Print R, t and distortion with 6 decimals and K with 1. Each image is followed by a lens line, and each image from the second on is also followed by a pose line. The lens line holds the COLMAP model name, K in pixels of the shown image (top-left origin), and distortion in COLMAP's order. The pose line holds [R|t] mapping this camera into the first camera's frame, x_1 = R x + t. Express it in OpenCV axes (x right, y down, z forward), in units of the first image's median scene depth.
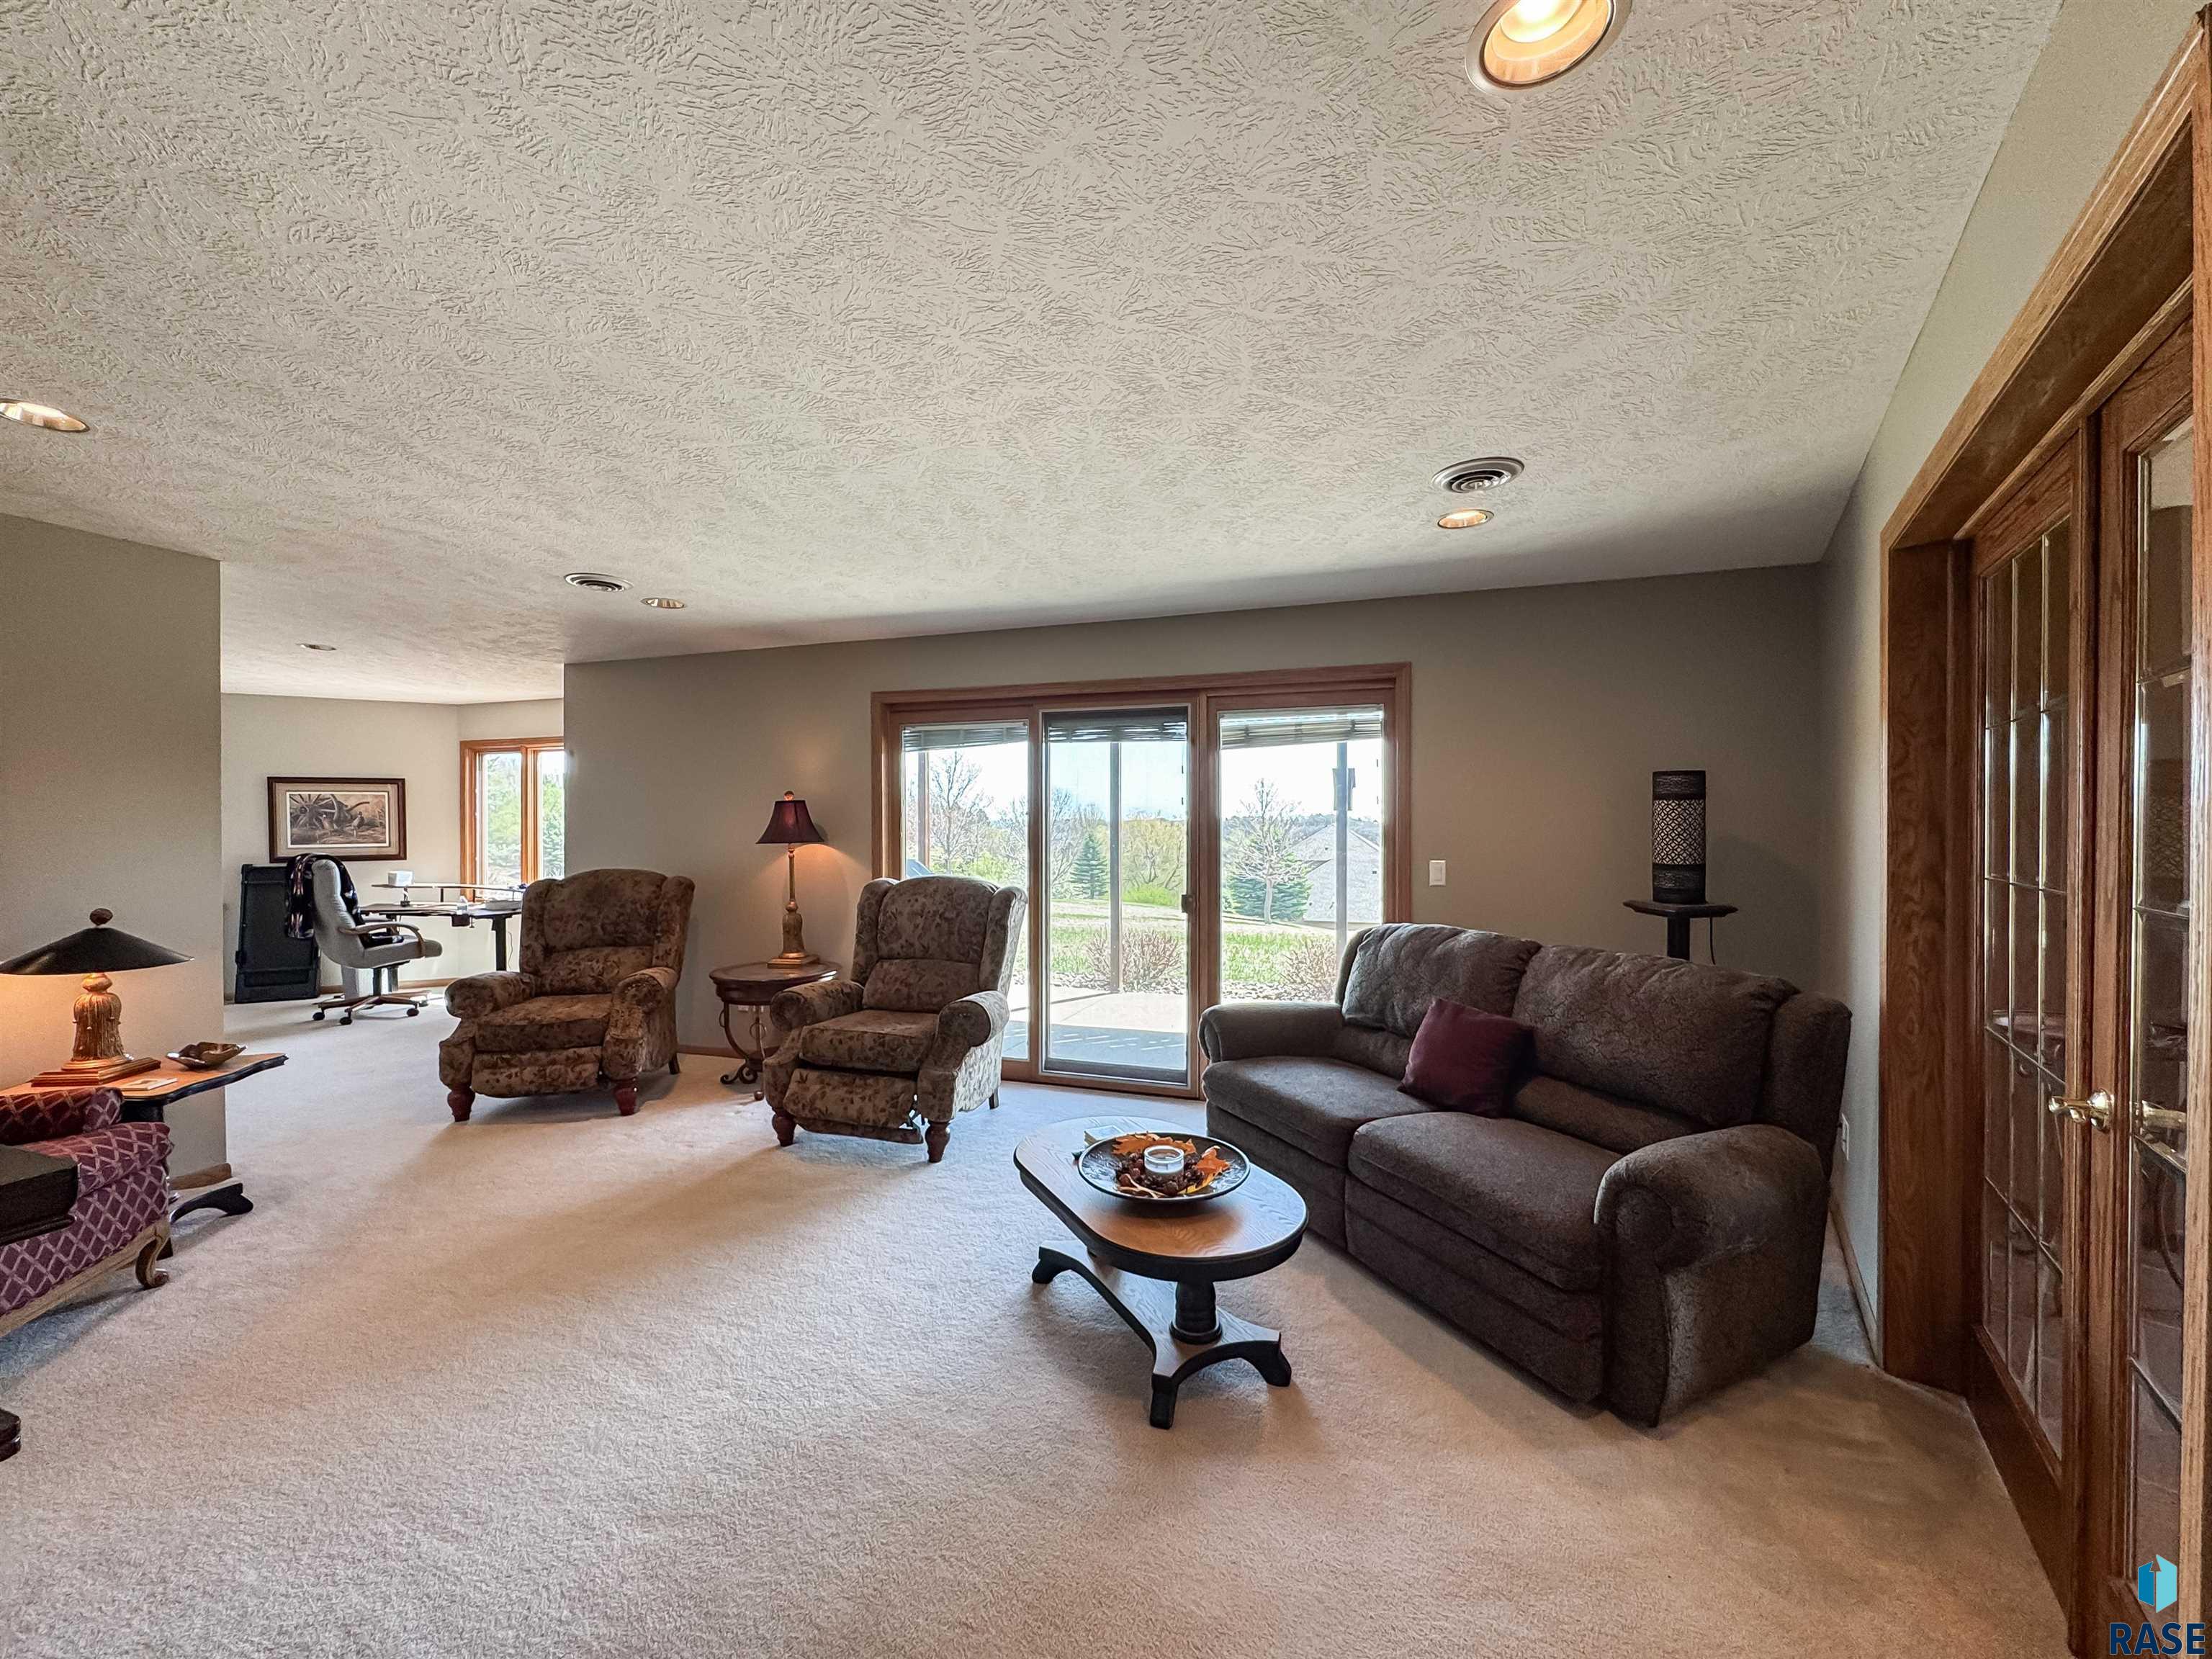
lens RADIAL K [[889.1, 0, 1099.5], [0, 889.1, 830.6], [0, 0, 1]] dist [-0.001602, 0.000194]
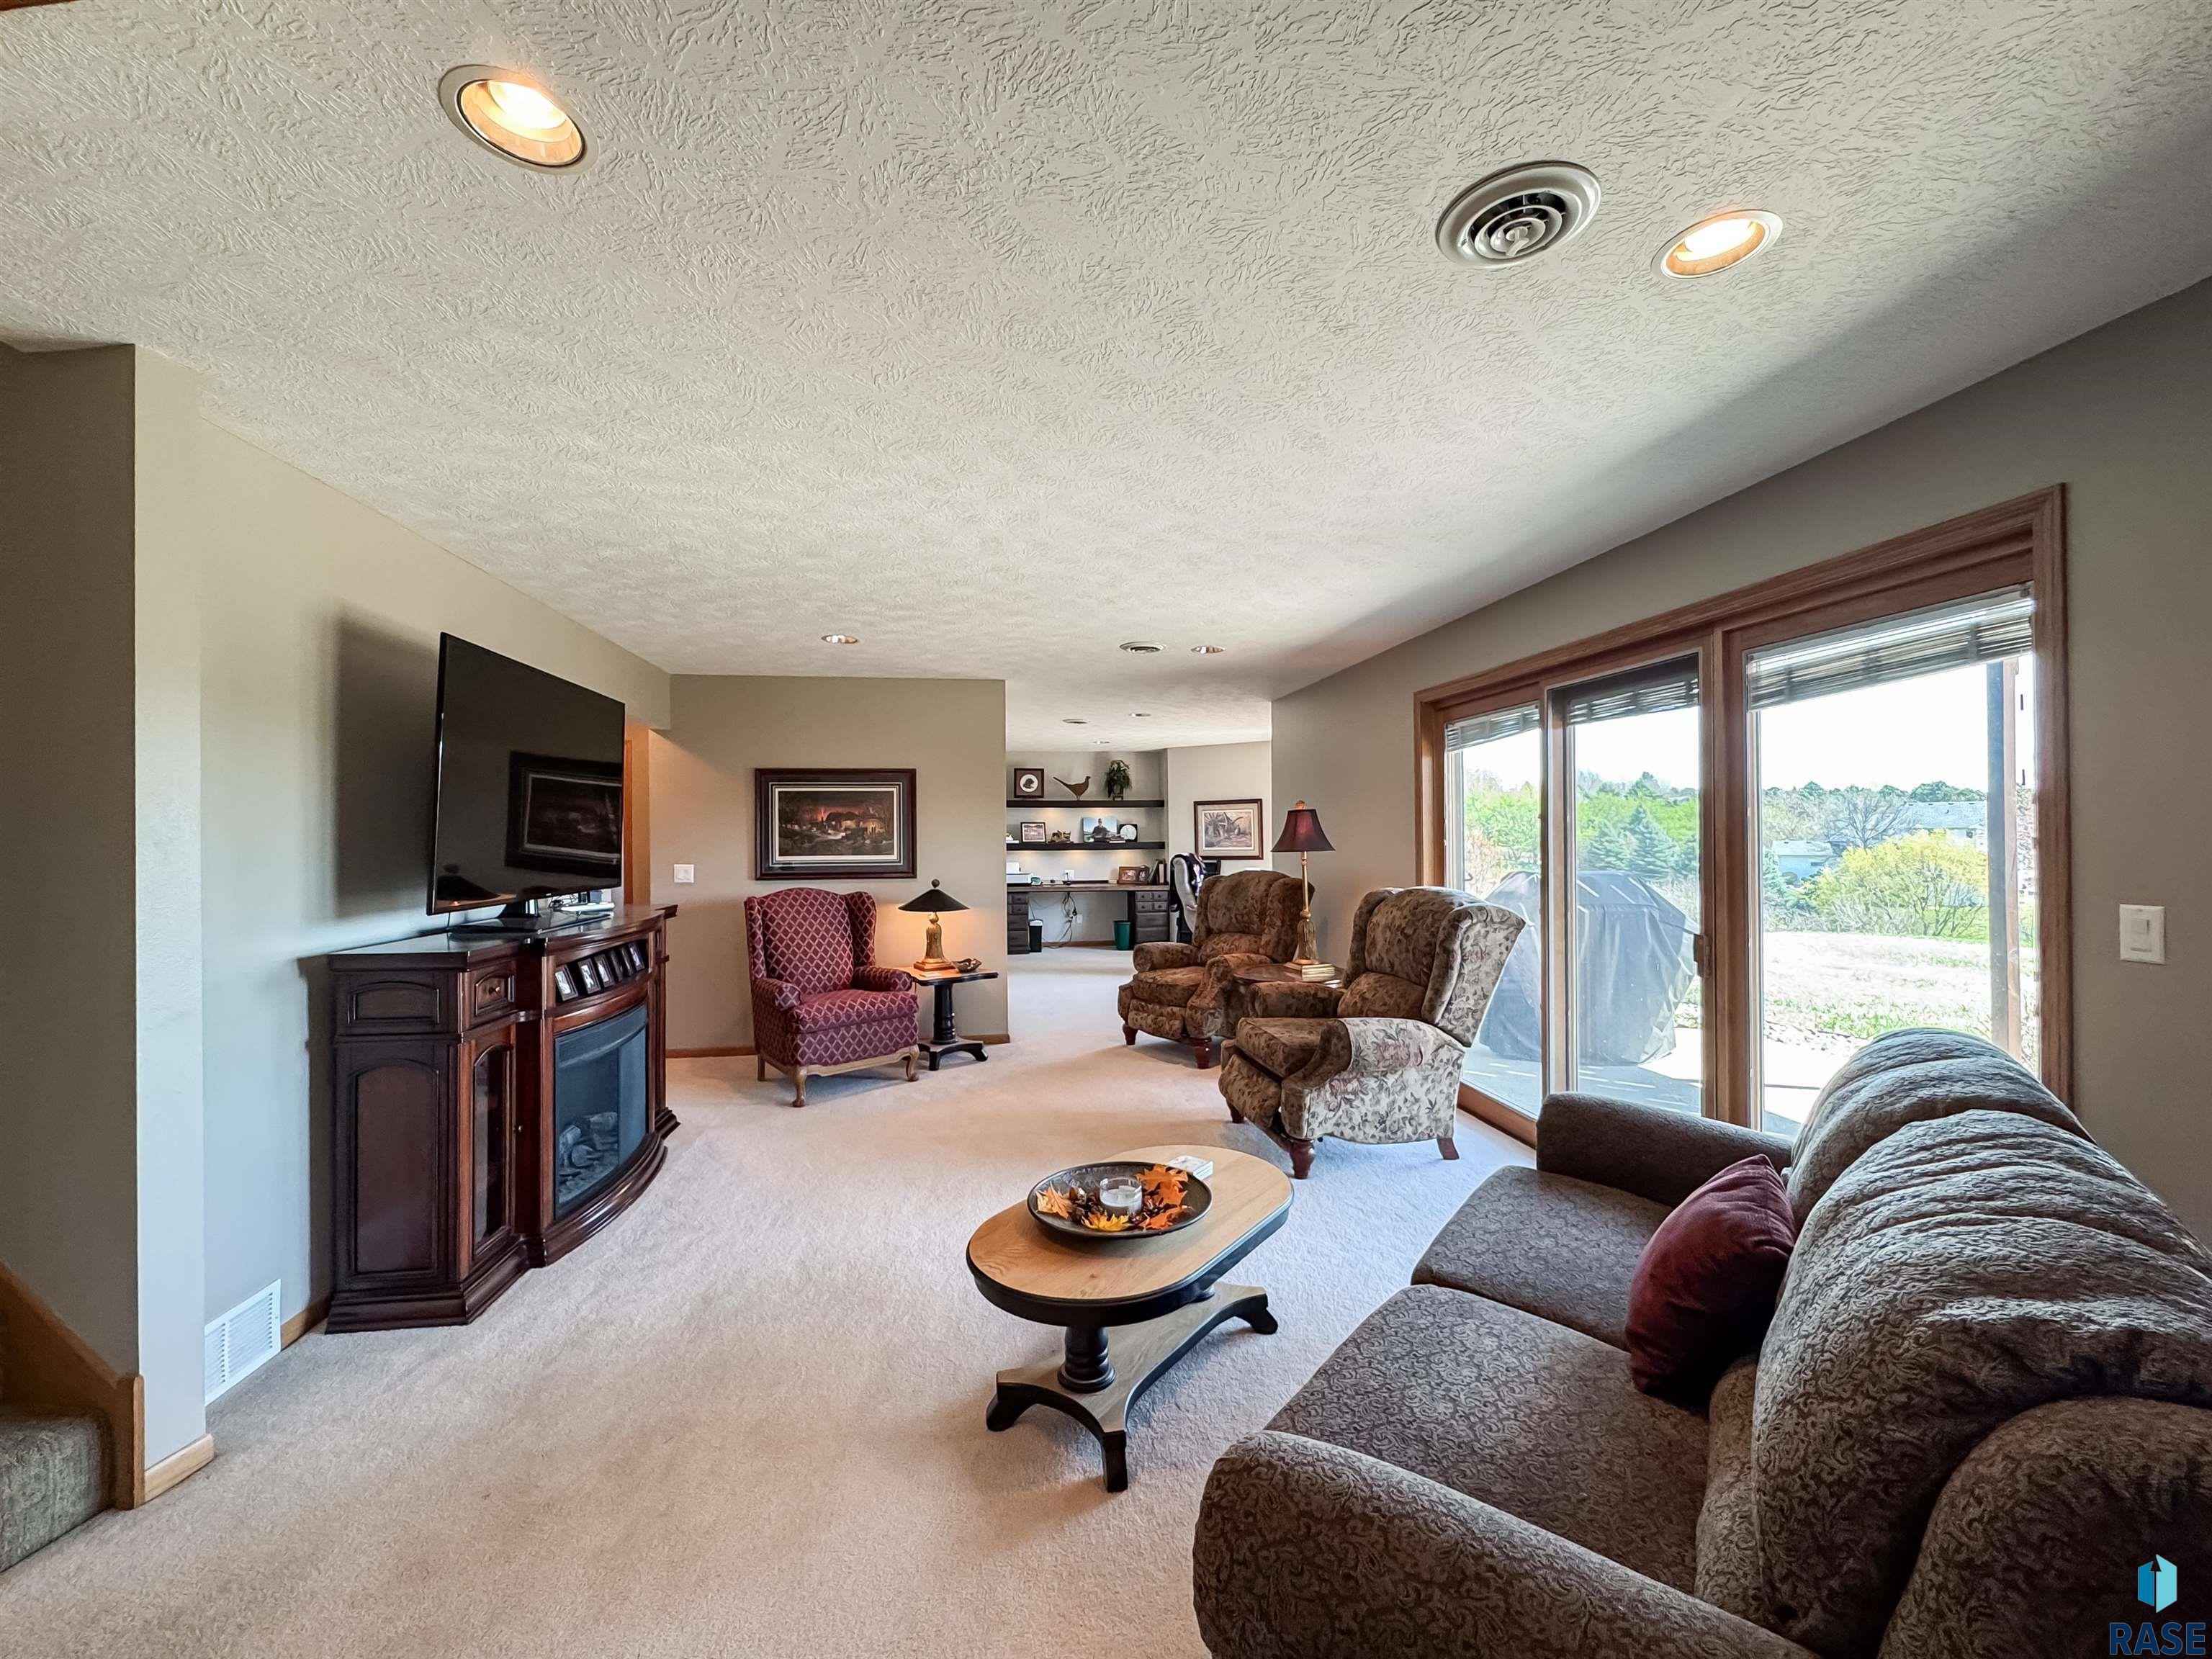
lens RADIAL K [[889.1, 0, 1120.5], [0, 889.1, 838.7], [0, 0, 1]] dist [-0.001602, 0.000194]
pose [[0.468385, 0.001634, -0.883523, 0.451231], [-0.000823, 0.999999, 0.001413, -0.000777], [0.883524, 0.000065, 0.468386, 0.285257]]
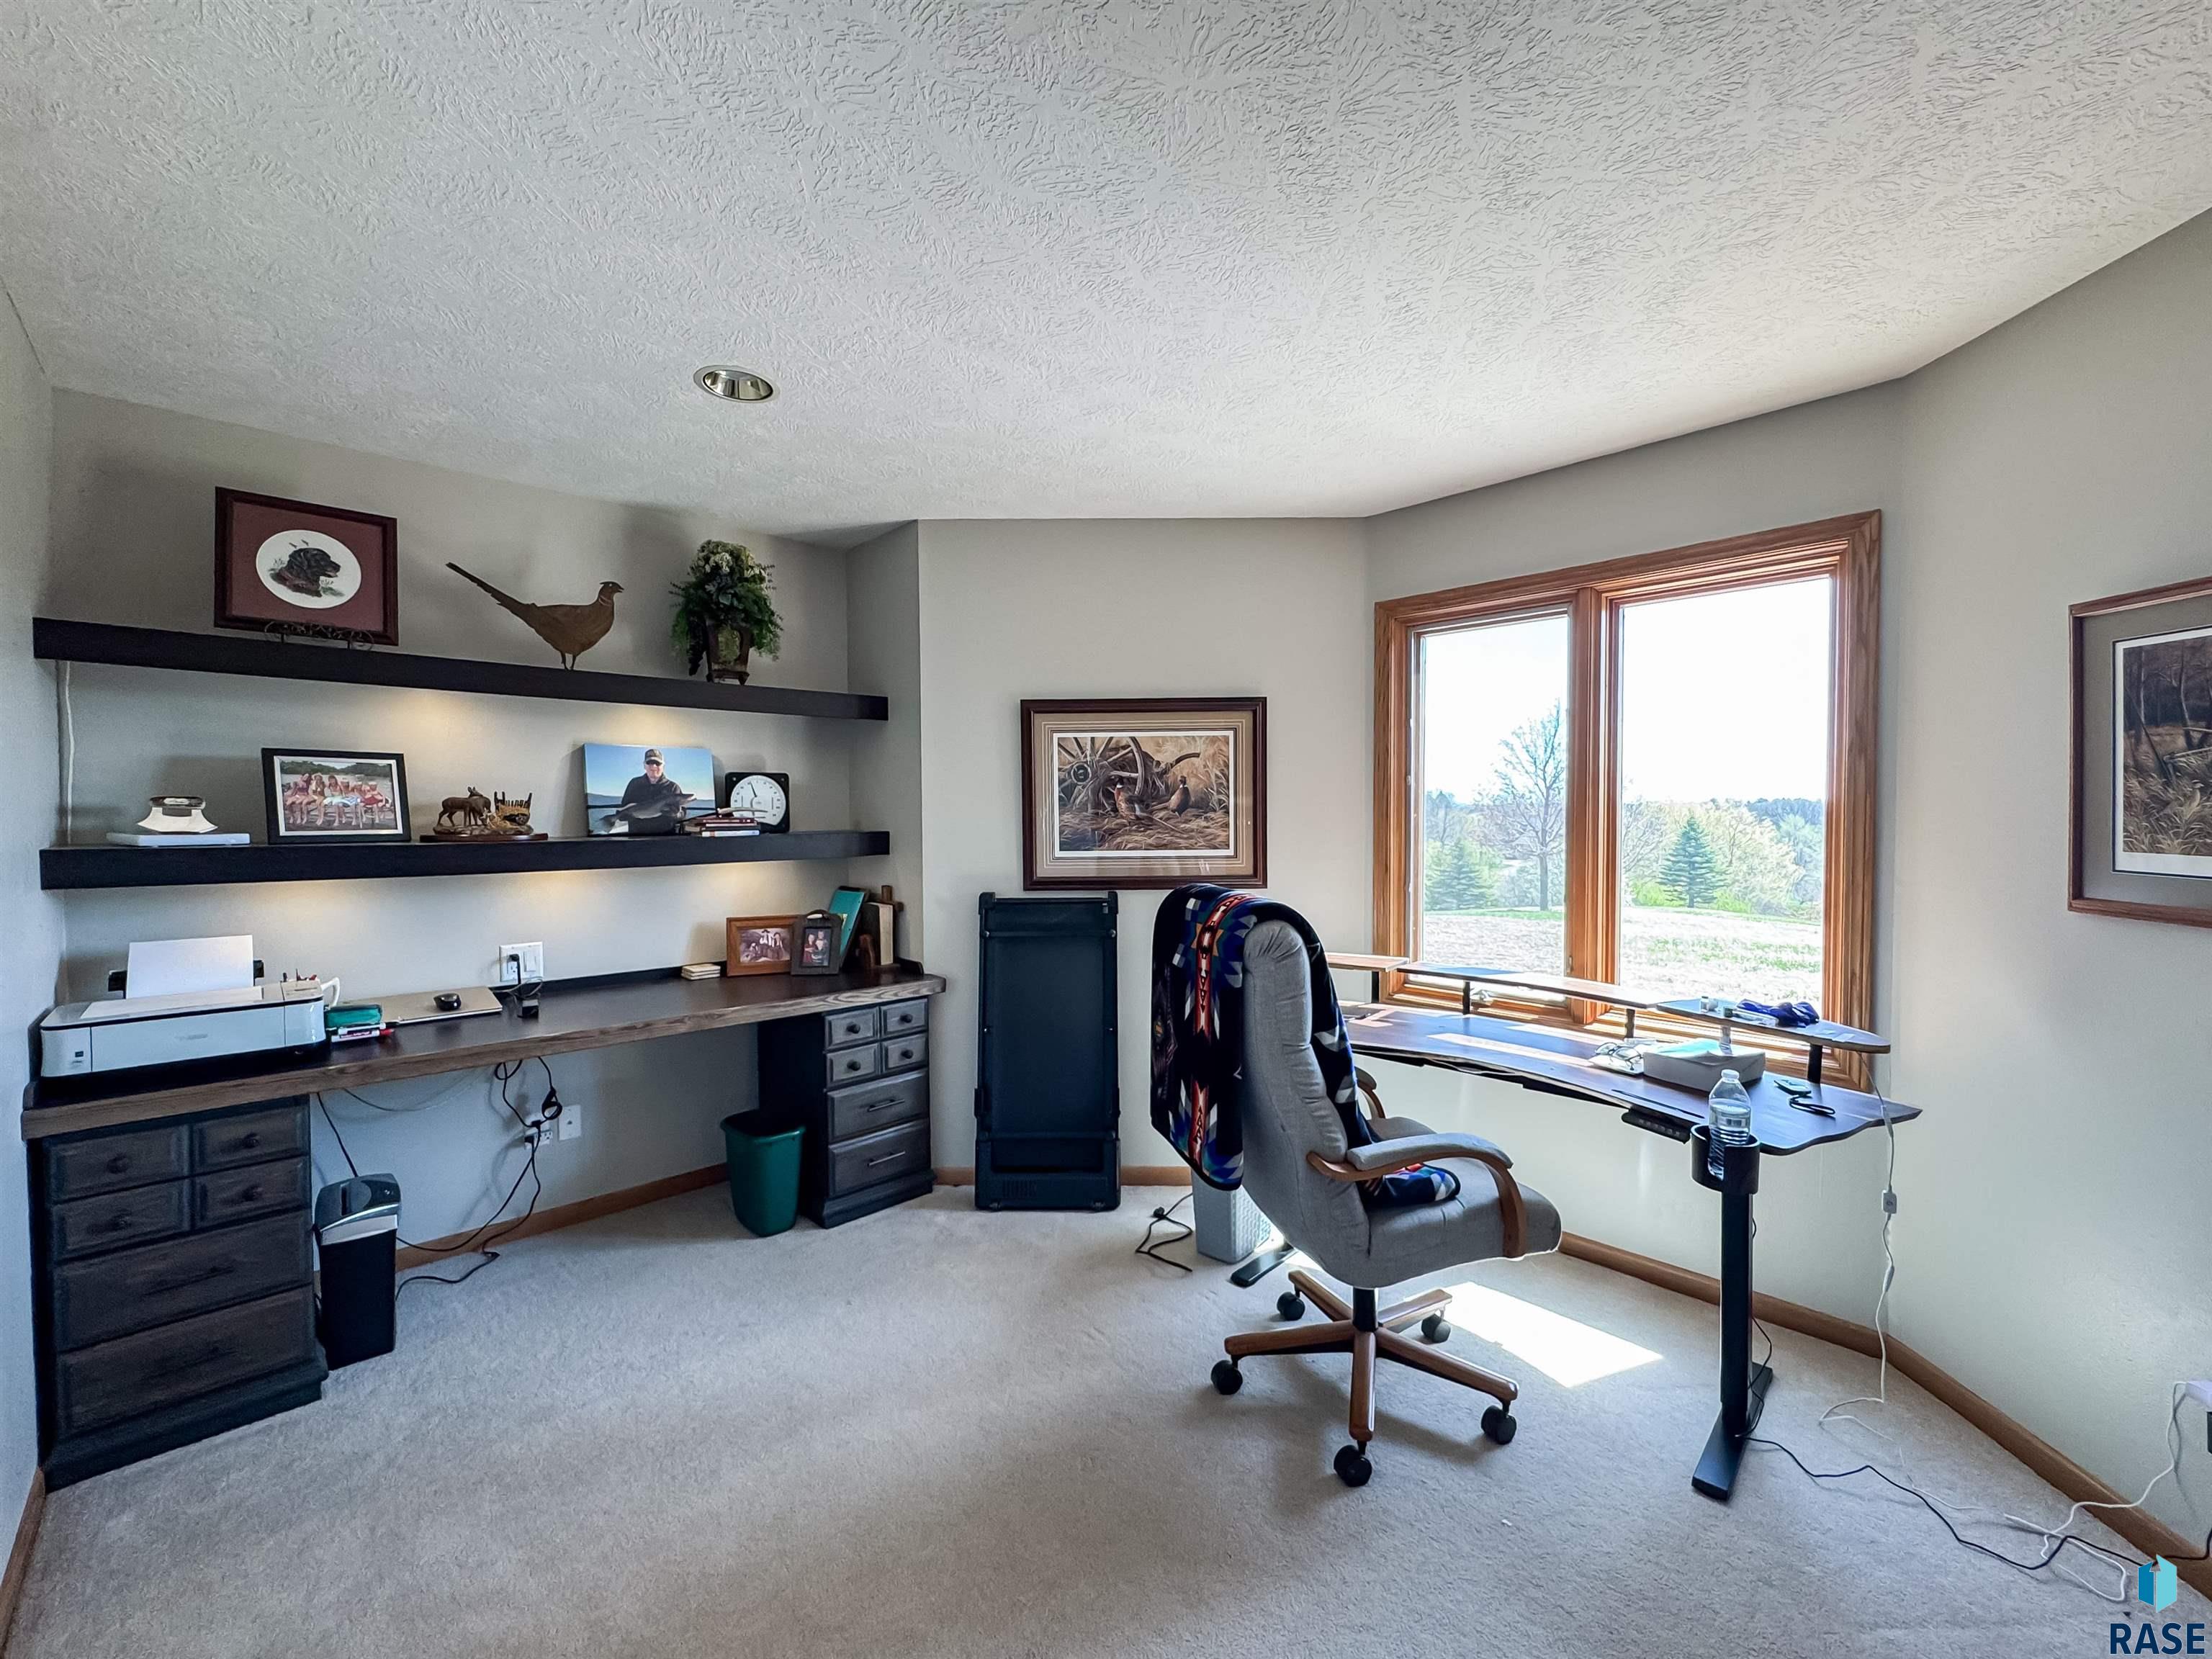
lens RADIAL K [[889.1, 0, 1094.6], [0, 889.1, 824.8], [0, 0, 1]] dist [-0.001602, 0.000194]
pose [[0.878186, 0.012958, -0.478144, -0.989560], [-0.004963, 0.999826, 0.017981, -0.007680], [0.478293, -0.013418, 0.878098, 0.893755]]
